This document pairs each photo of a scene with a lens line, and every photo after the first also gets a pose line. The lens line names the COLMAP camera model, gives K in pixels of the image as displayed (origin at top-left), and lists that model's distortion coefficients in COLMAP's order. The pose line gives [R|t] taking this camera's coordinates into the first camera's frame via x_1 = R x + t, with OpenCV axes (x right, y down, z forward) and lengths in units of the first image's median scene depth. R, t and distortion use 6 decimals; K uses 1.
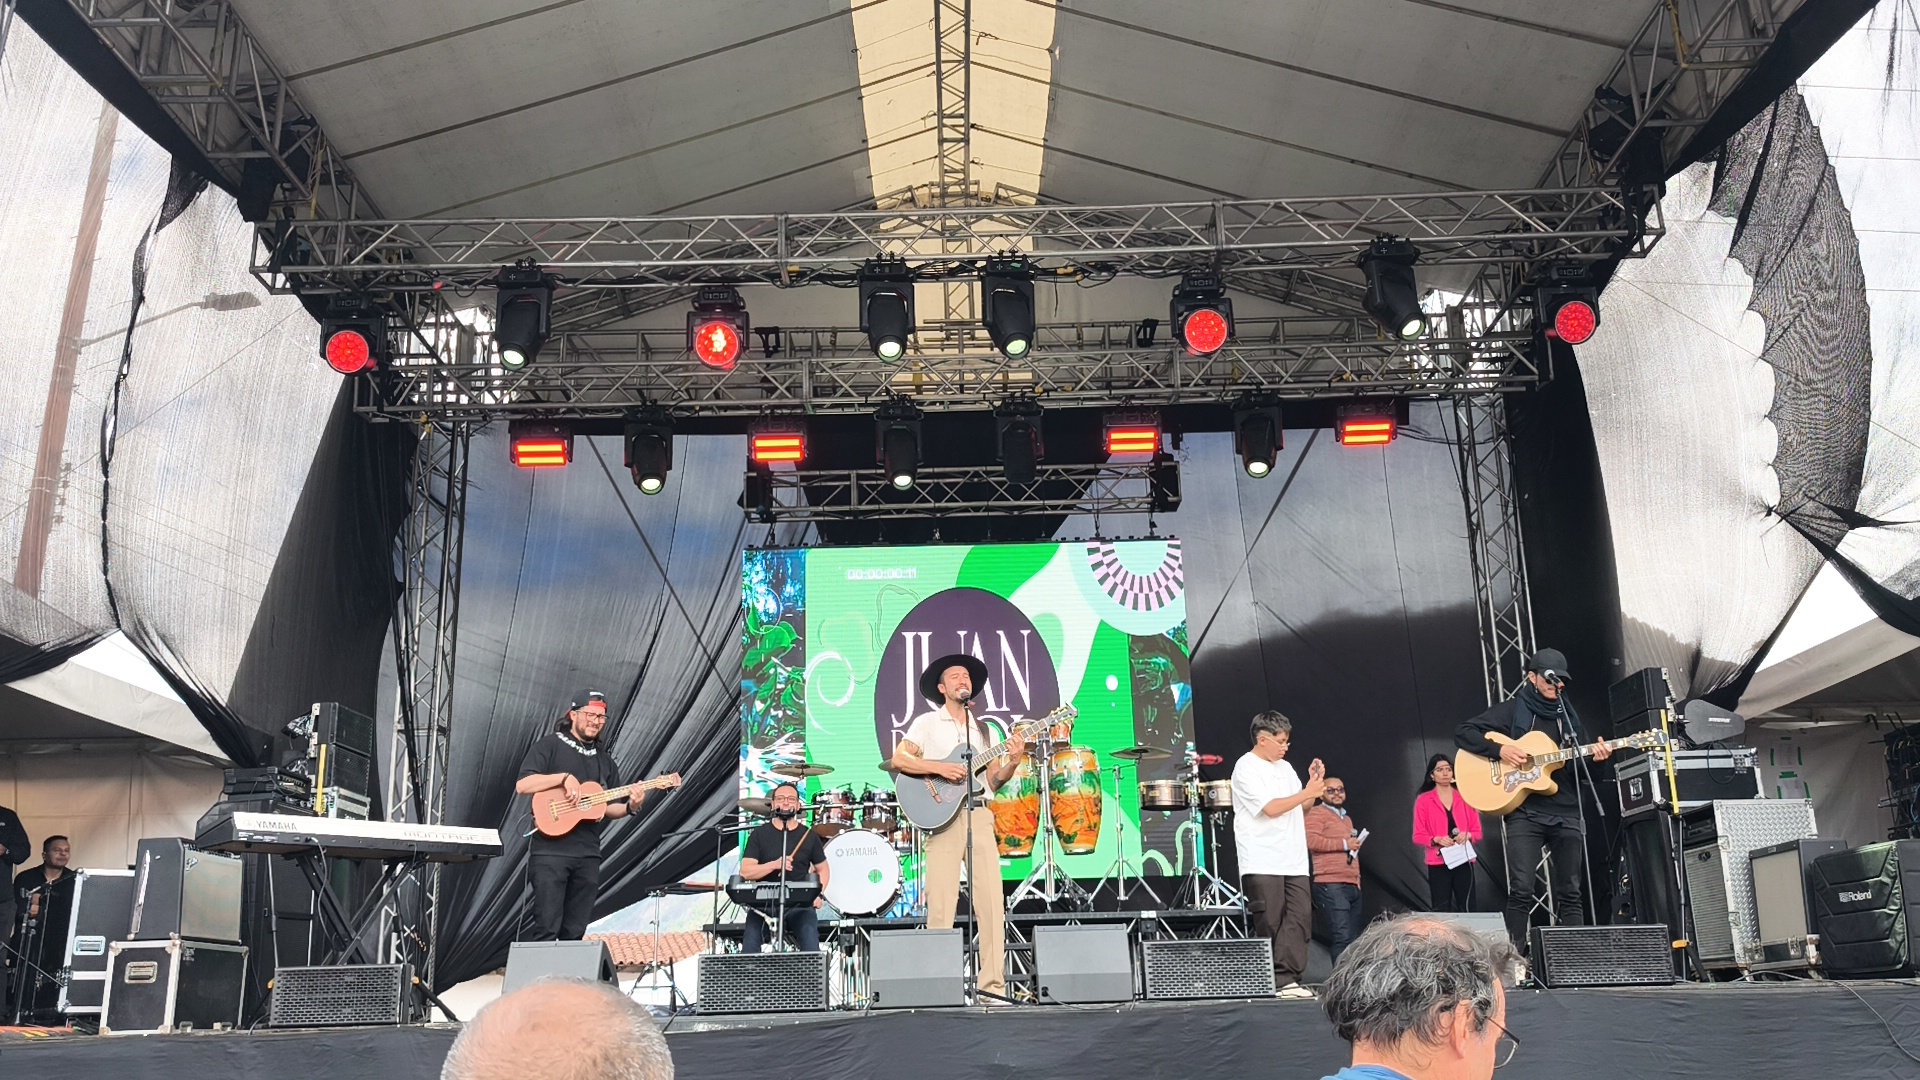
lens RADIAL K [[1623.7, 0, 962.9], [0, 1623.7, 540.9], [0, 0, 1]] dist [0.050170, -0.091911]
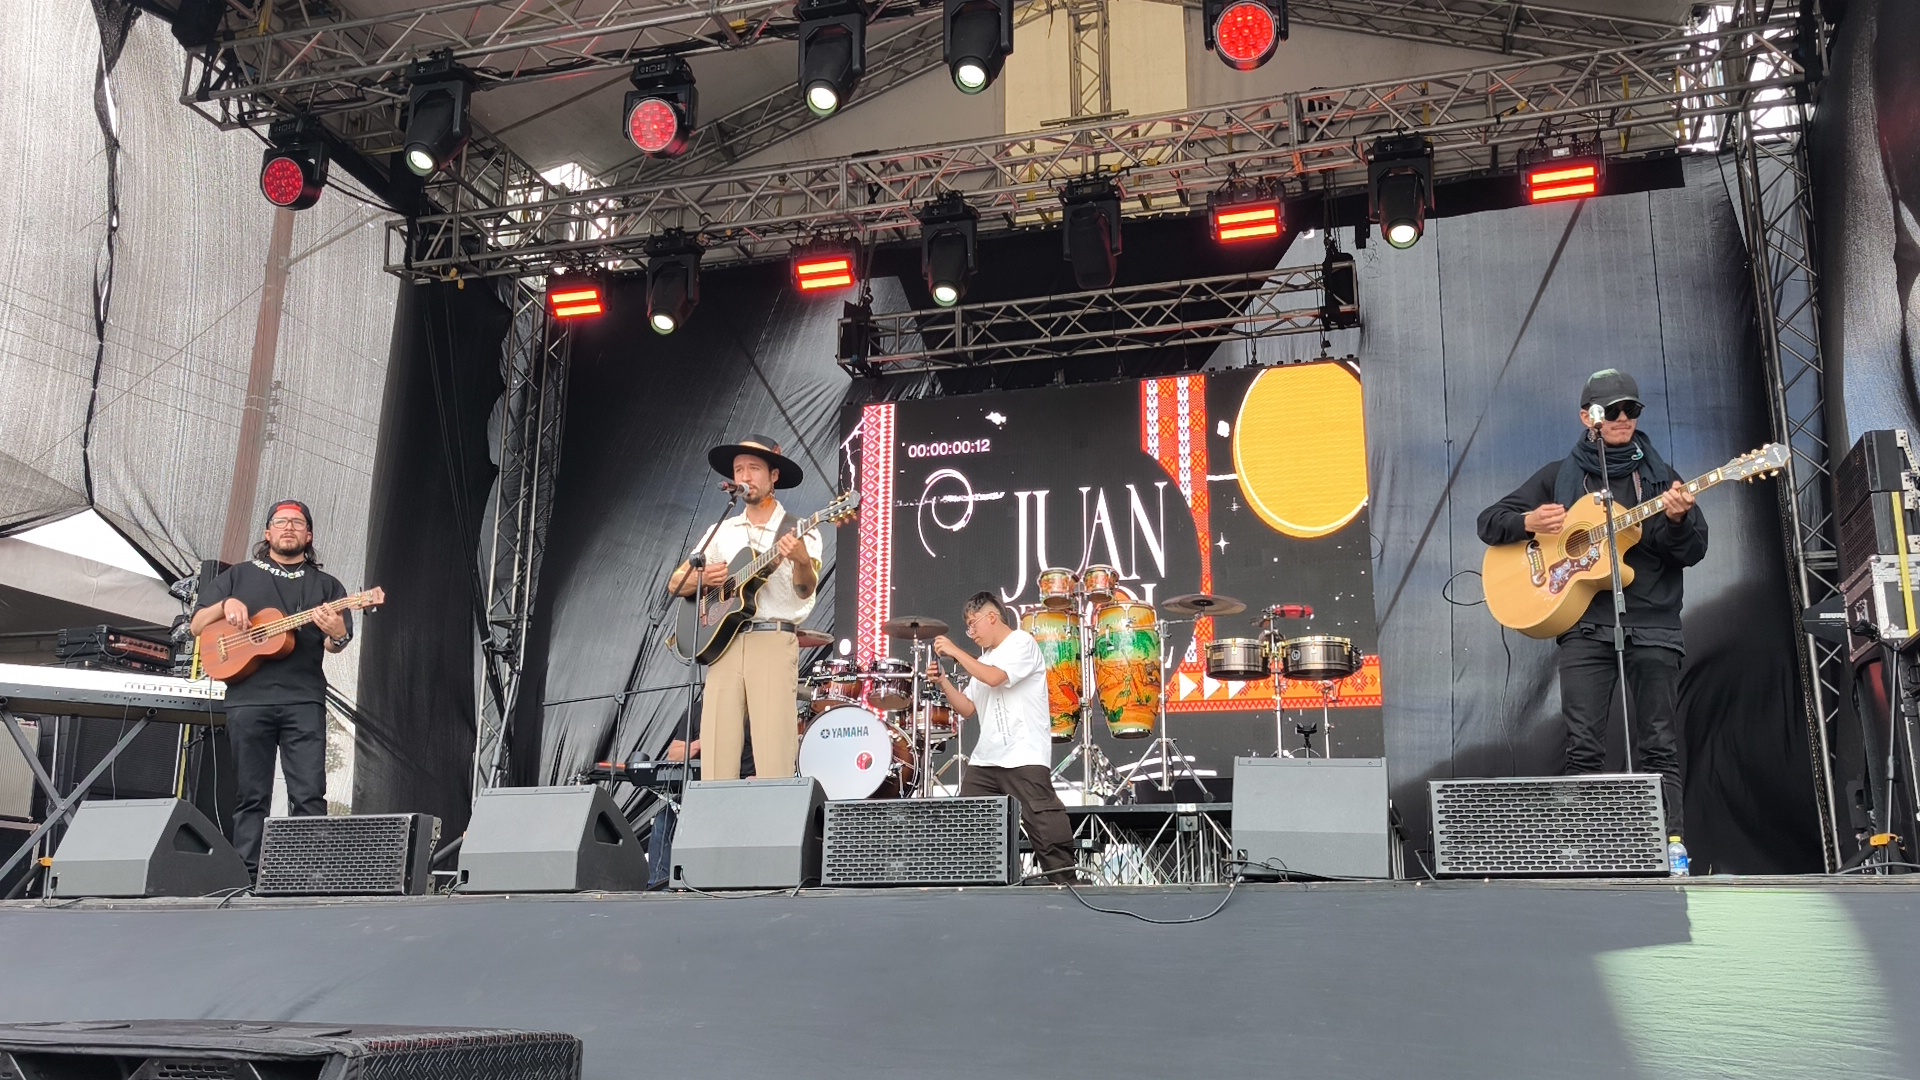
lens RADIAL K [[1629.8, 0, 965.1], [0, 1629.8, 545.8], [0, 0, 1]] dist [0.025857, -0.015823]
pose [[0.958577, -0.040741, -0.281904, 0.222923], [0.050008, 0.998417, 0.025753, 0.078076], [0.280408, -0.038784, 0.959097, 0.231871]]
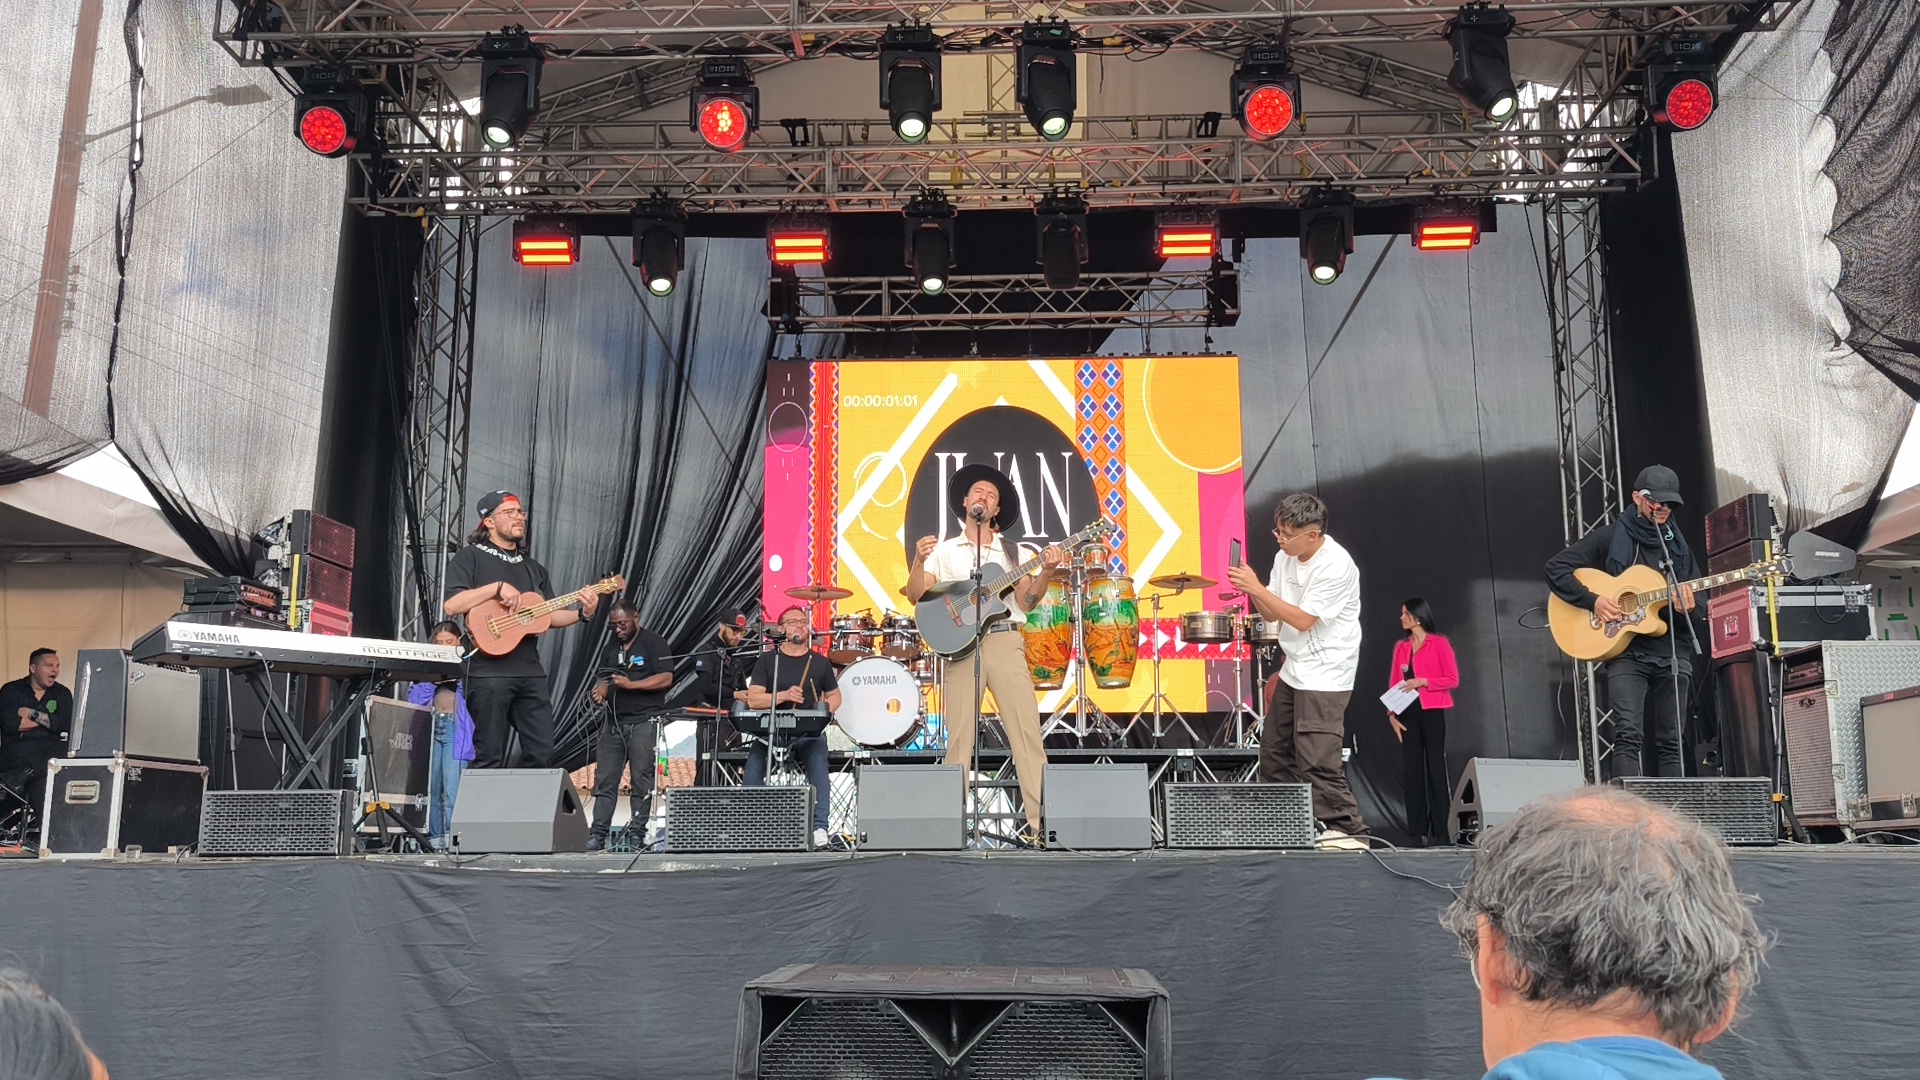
lens RADIAL K [[1620.9, 0, 962.3], [0, 1620.9, 550.4], [0, 0, 1]] dist [0.050713, -0.080680]
pose [[0.999092, 0.016362, -0.039332, 0.020363], [-0.012113, 0.994298, 0.105946, 0.016969], [0.040841, -0.105373, 0.993594, 0.081610]]
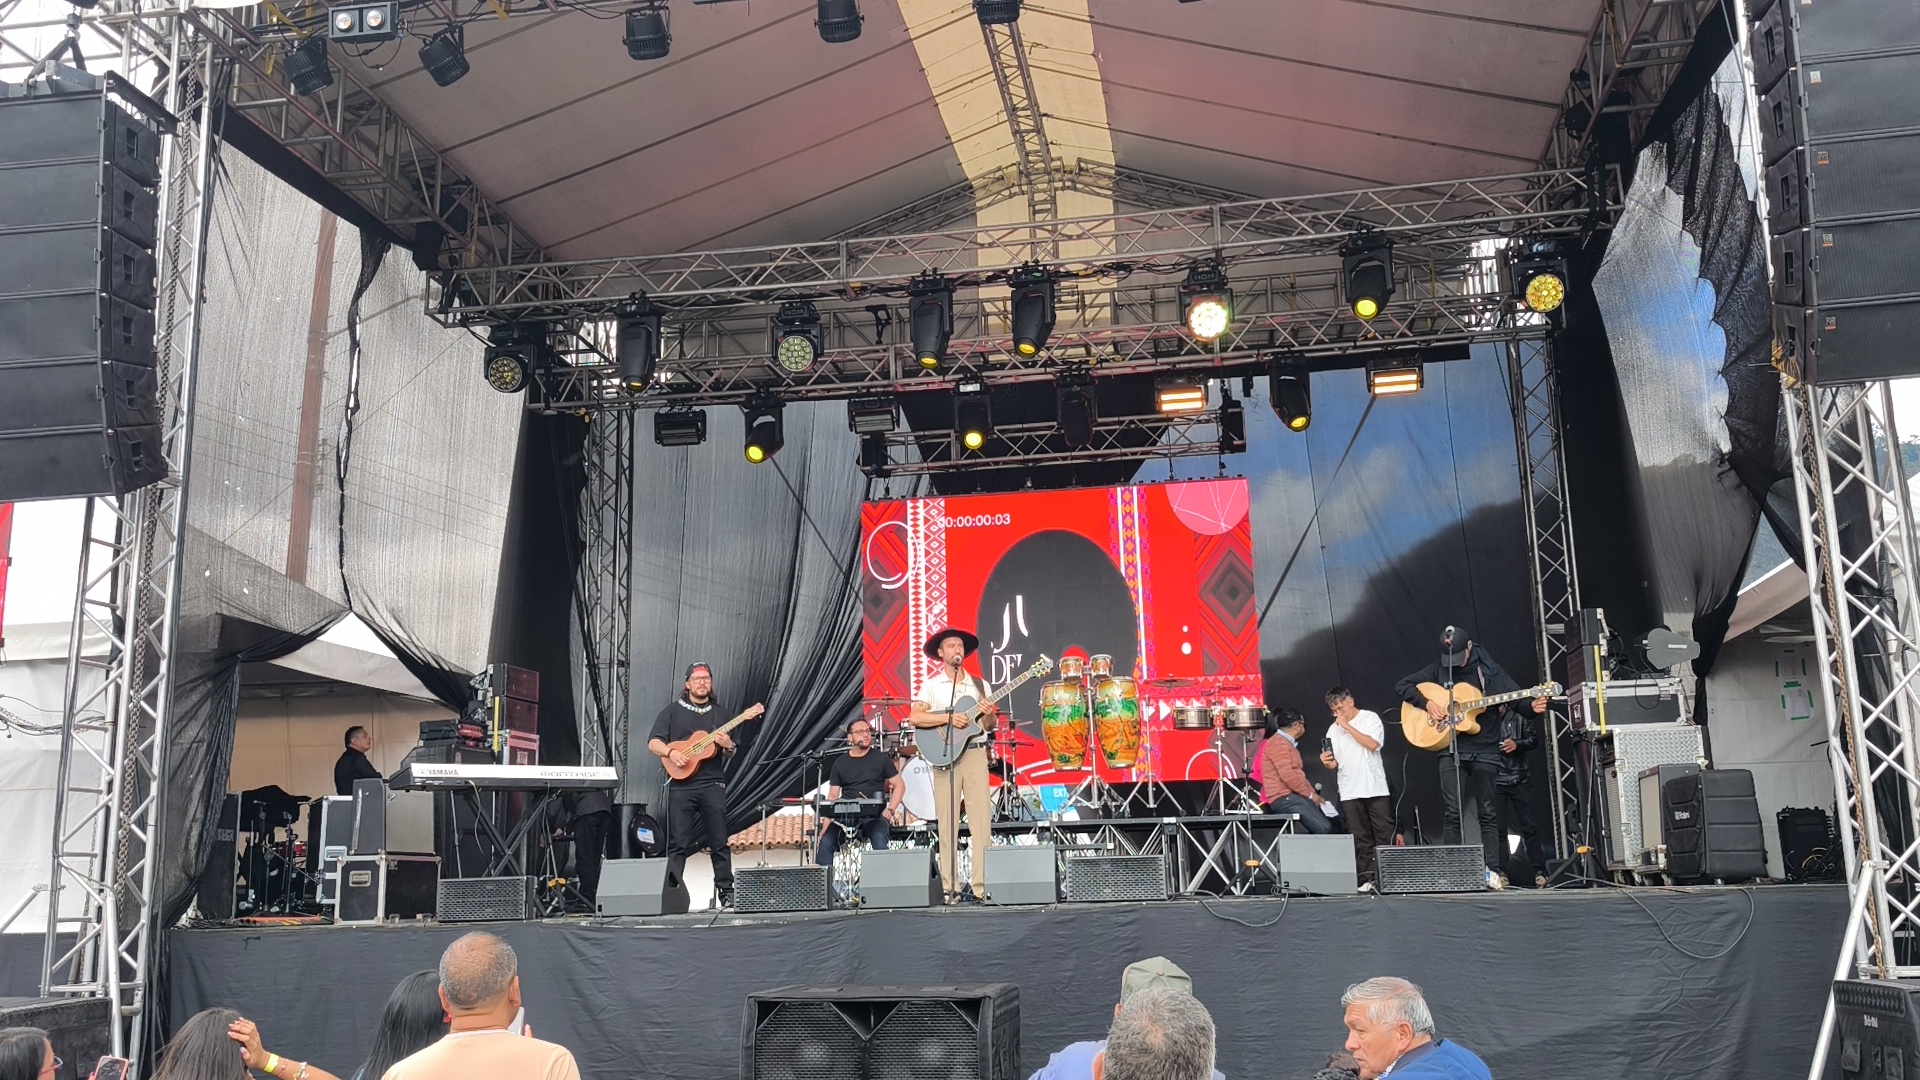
lens RADIAL K [[1617.5, 0, 965.1], [0, 1617.5, 541.5], [0, 0, 1]] dist [0.085096, -0.221166]
pose [[0.987466, -0.033283, -0.154286, 0.148239], [0.045370, 0.996113, 0.075499, -0.065954], [0.151173, -0.081553, 0.985137, -0.164111]]
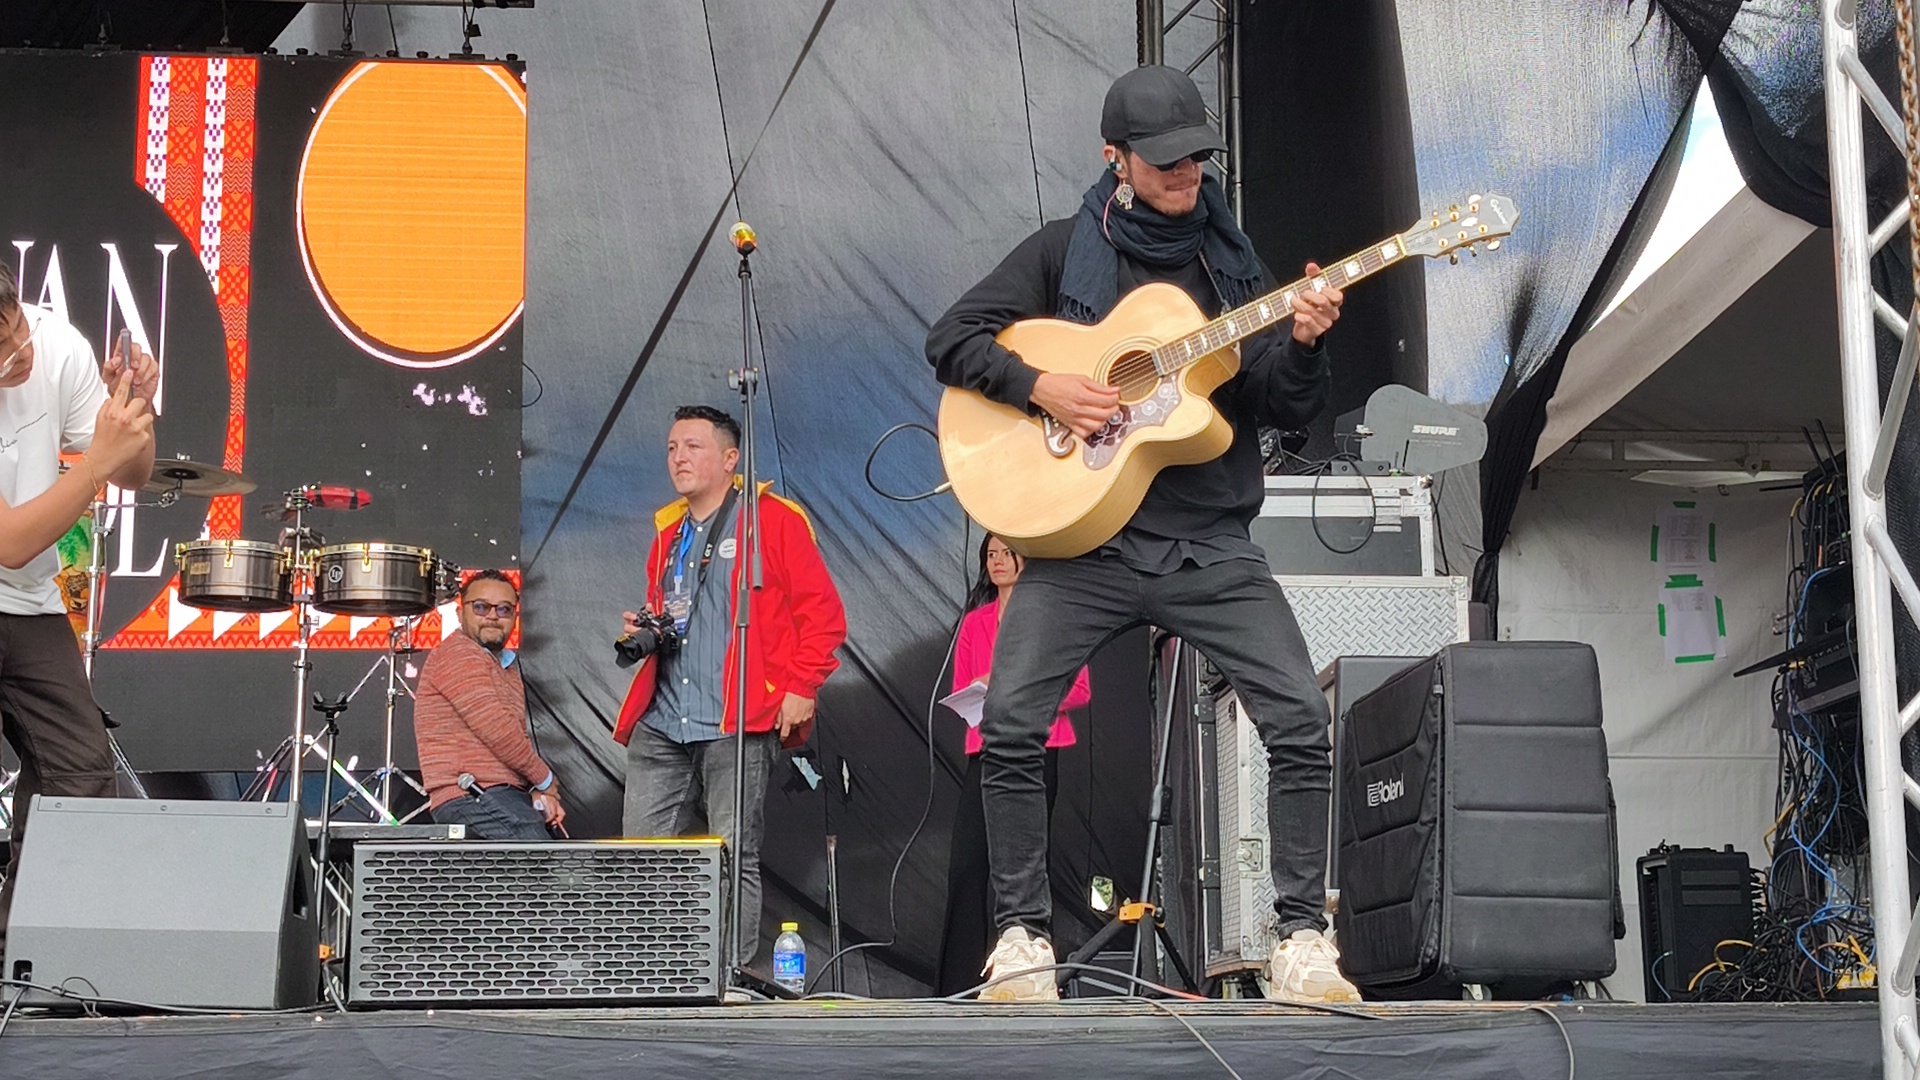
lens RADIAL K [[2770.5, 0, 961.7], [0, 2770.5, 540.9], [0, 0, 1]] dist [0.075373, -0.038879]
pose [[0.997201, 0.029678, 0.068623, 0.271440], [-0.036551, 0.994198, 0.101167, 0.064815], [-0.065222, -0.103392, 0.992500, 0.243250]]
